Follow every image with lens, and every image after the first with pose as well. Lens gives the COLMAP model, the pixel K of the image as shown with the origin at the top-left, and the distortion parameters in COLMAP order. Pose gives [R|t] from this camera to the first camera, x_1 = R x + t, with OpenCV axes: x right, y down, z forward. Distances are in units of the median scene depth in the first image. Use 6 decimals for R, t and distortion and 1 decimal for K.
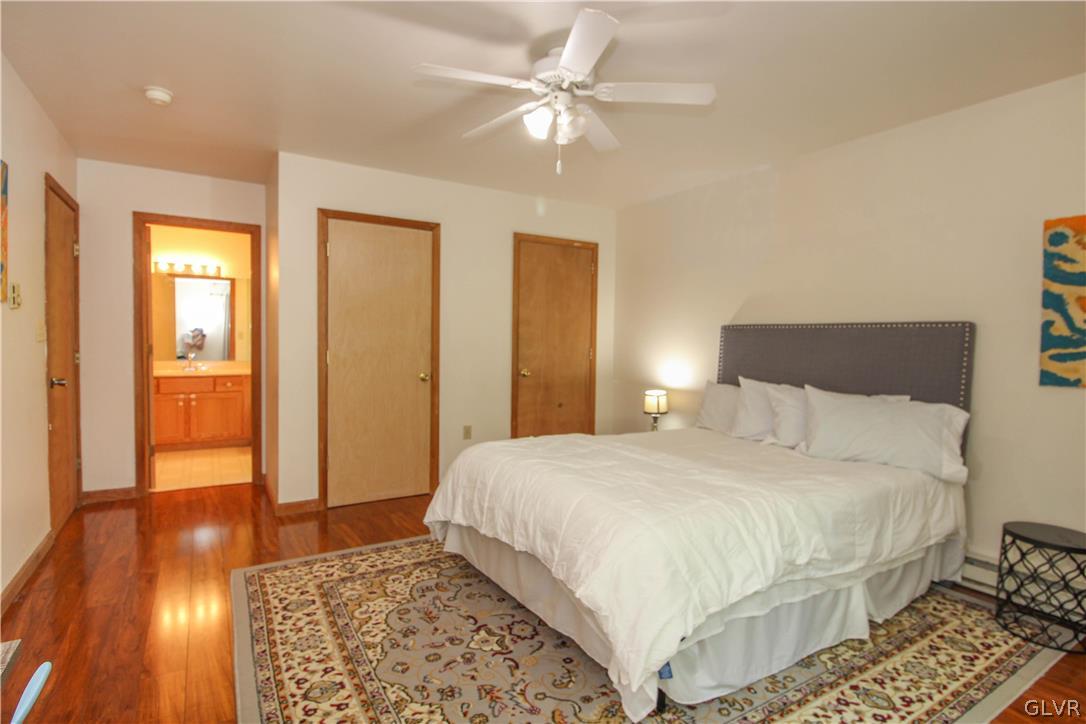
lens RADIAL K [[551.3, 0, 545.8], [0, 551.3, 359.4], [0, 0, 1]] dist [-0.004063, -0.000506]
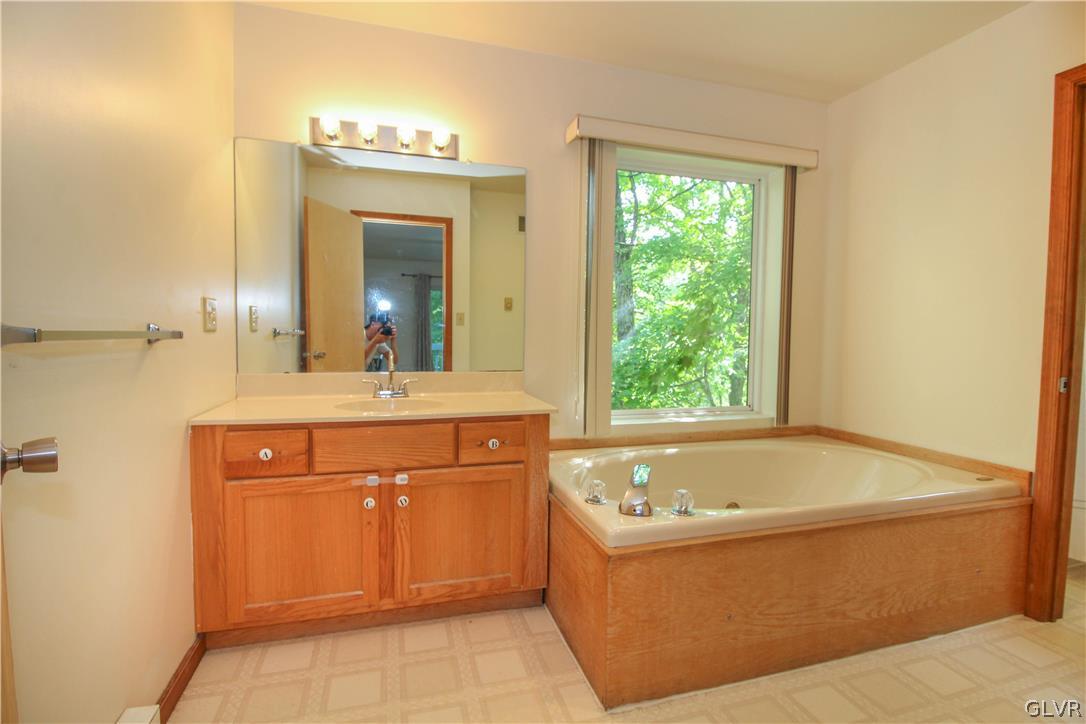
lens RADIAL K [[517.0, 0, 542.3], [0, 517.0, 361.2], [0, 0, 1]] dist [-0.006346, -0.002325]
pose [[0.965615, 0.011402, -0.259726, -0.622712], [-0.007714, 0.999855, 0.015213, -0.014850], [0.259862, -0.012687, 0.965563, 0.937624]]
